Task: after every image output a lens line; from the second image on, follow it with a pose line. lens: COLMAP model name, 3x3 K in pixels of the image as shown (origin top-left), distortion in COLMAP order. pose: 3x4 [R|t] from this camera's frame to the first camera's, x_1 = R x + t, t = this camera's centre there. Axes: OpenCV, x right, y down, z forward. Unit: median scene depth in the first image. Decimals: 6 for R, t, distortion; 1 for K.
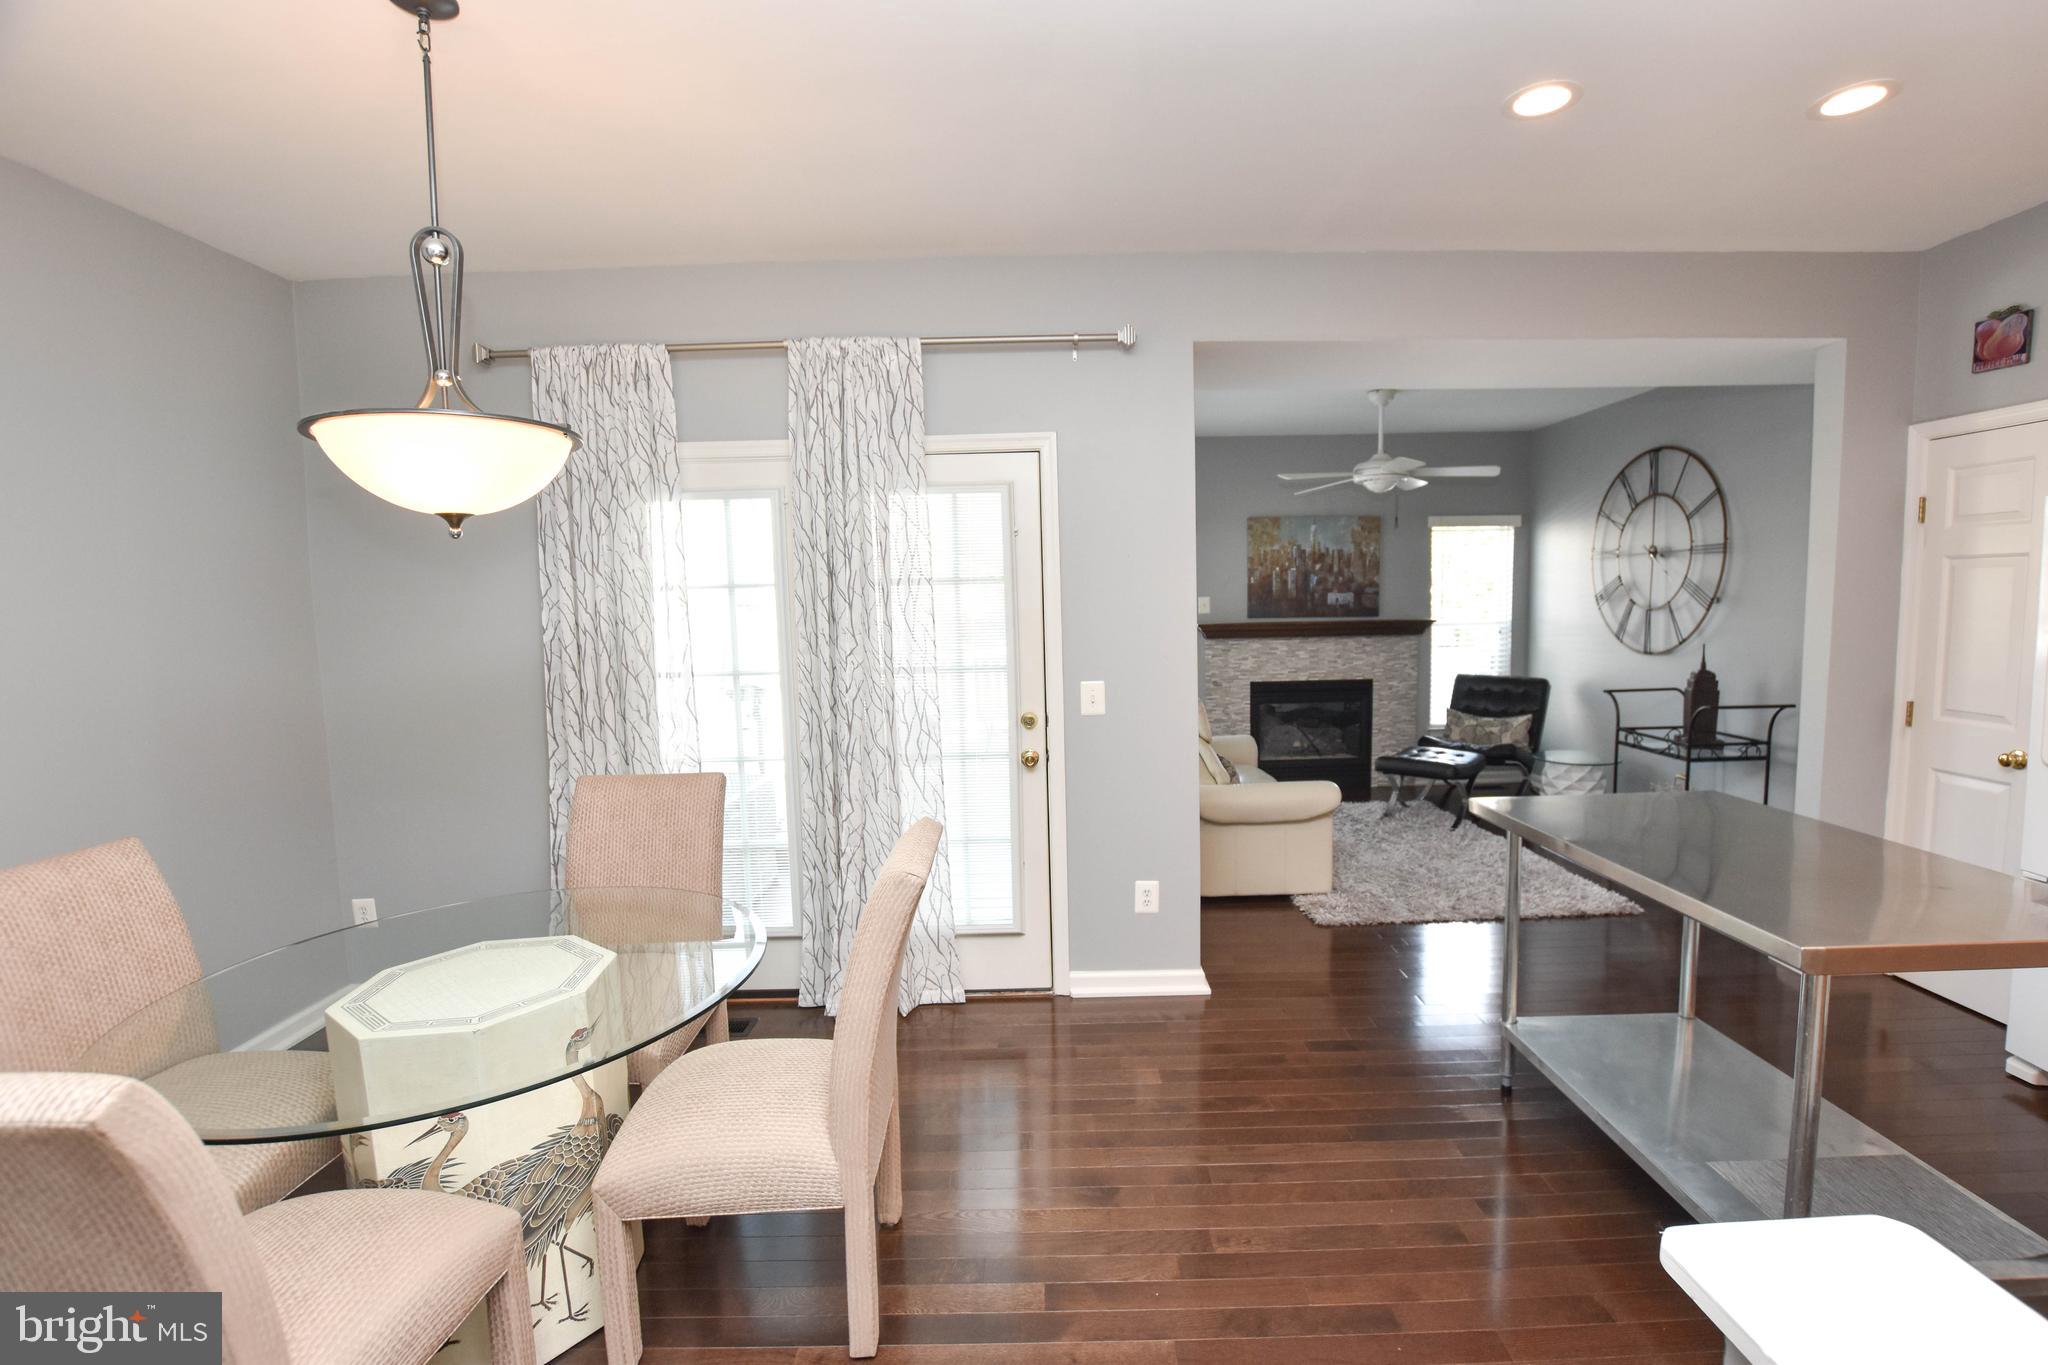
lens RADIAL K [[915.0, 0, 1060.1], [0, 915.0, 682.5], [0, 0, 1]] dist [-0.031619, 0.004164]
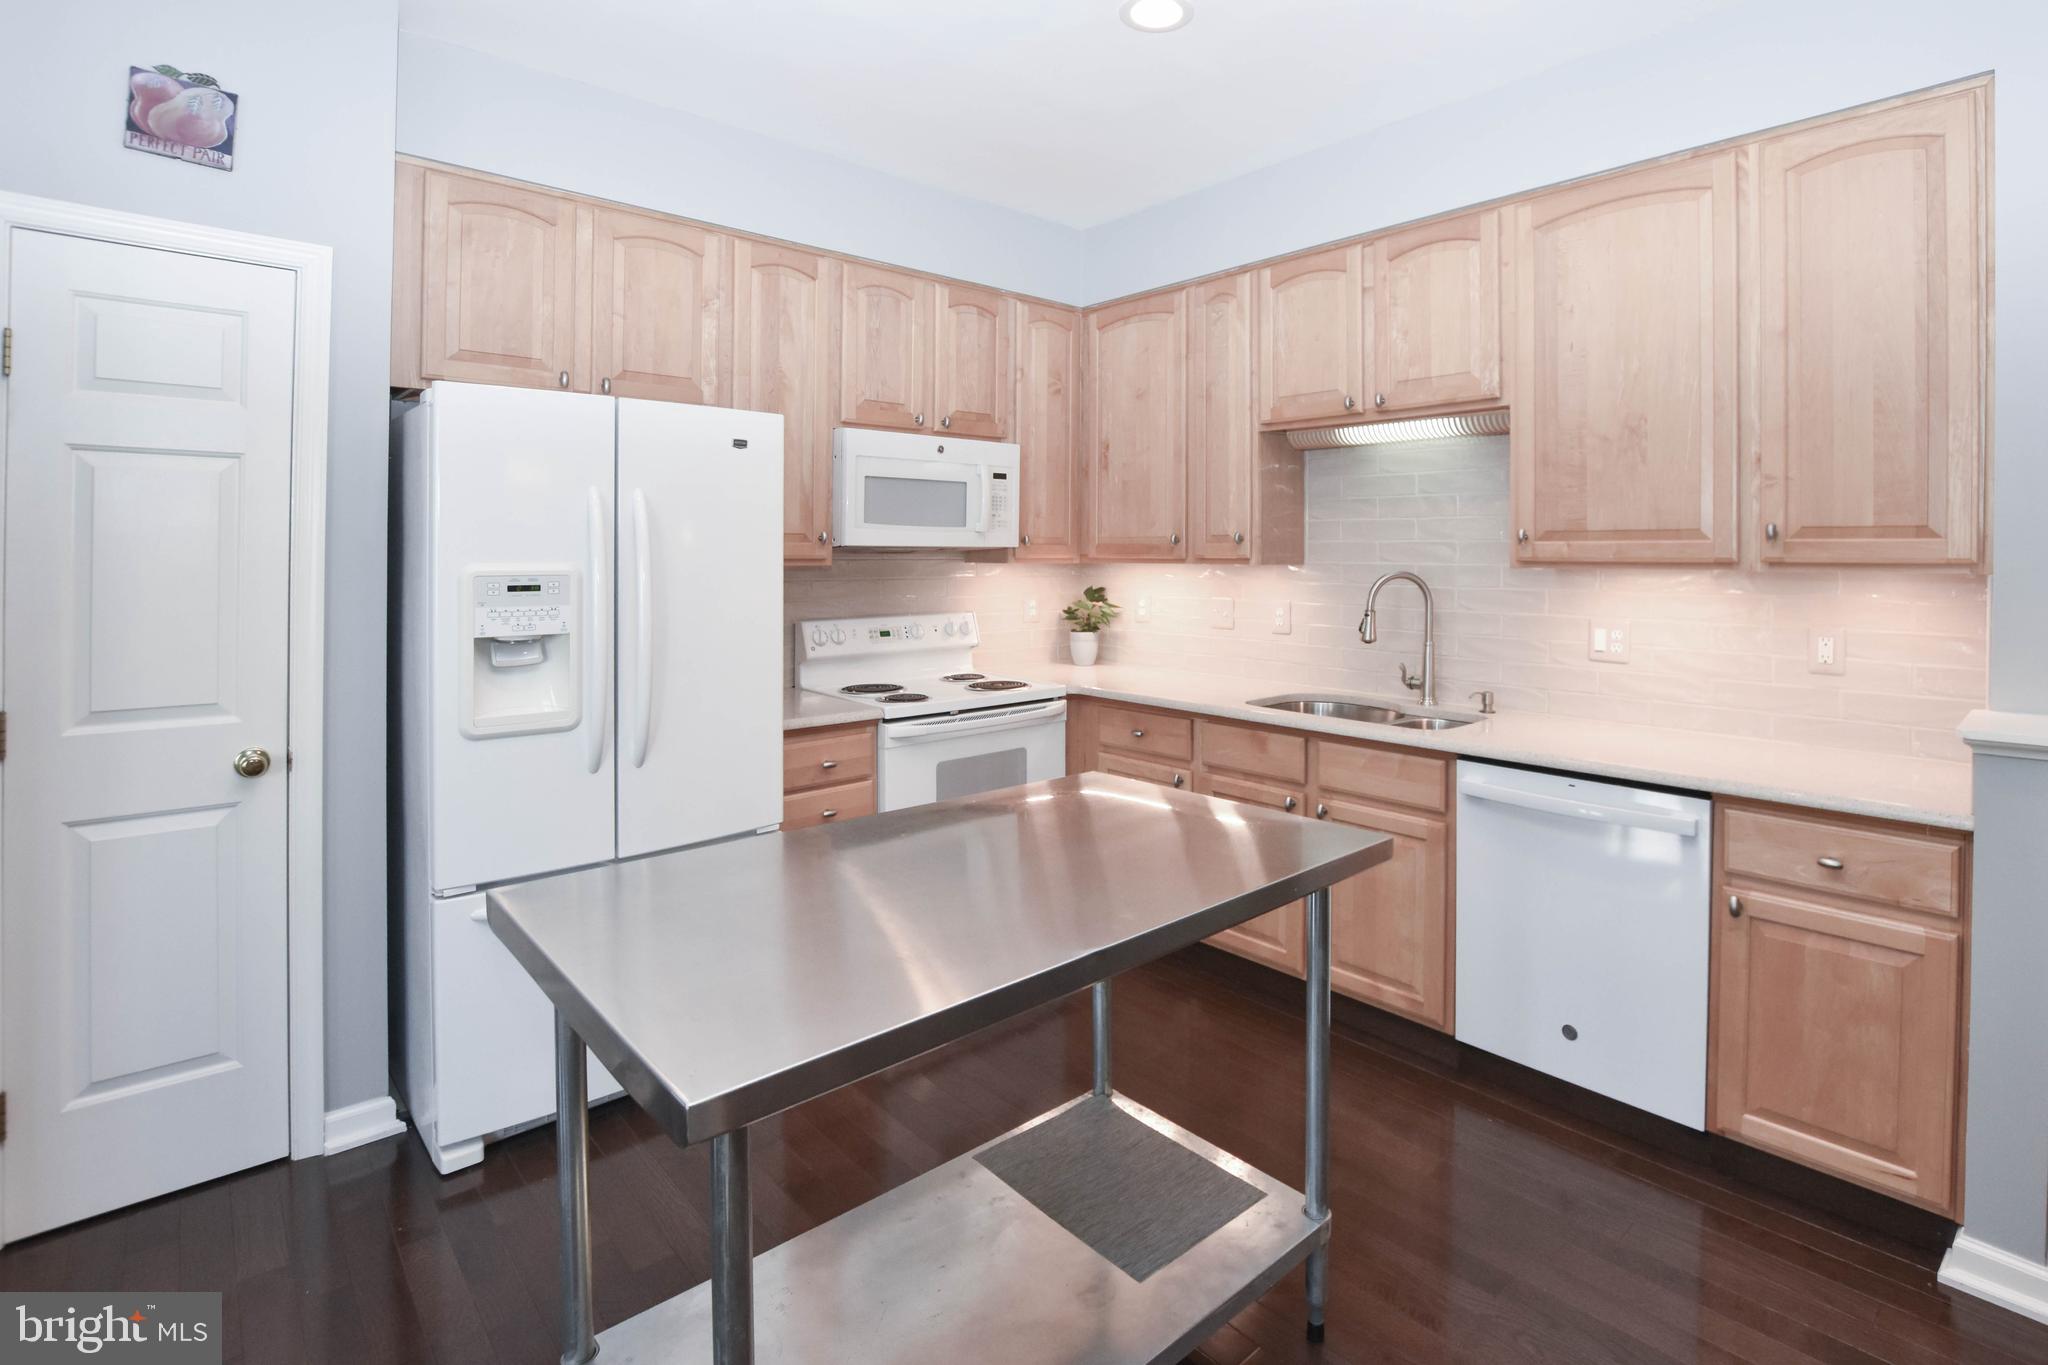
lens RADIAL K [[972.2, 0, 1127.8], [0, 972.2, 561.0], [0, 0, 1]] dist [-0.039558, 0.001730]
pose [[-0.672776, 0.009970, 0.739779, 0.066013], [0.077310, 0.995382, 0.056894, -0.030513], [-0.735796, 0.095469, -0.670440, 0.552768]]
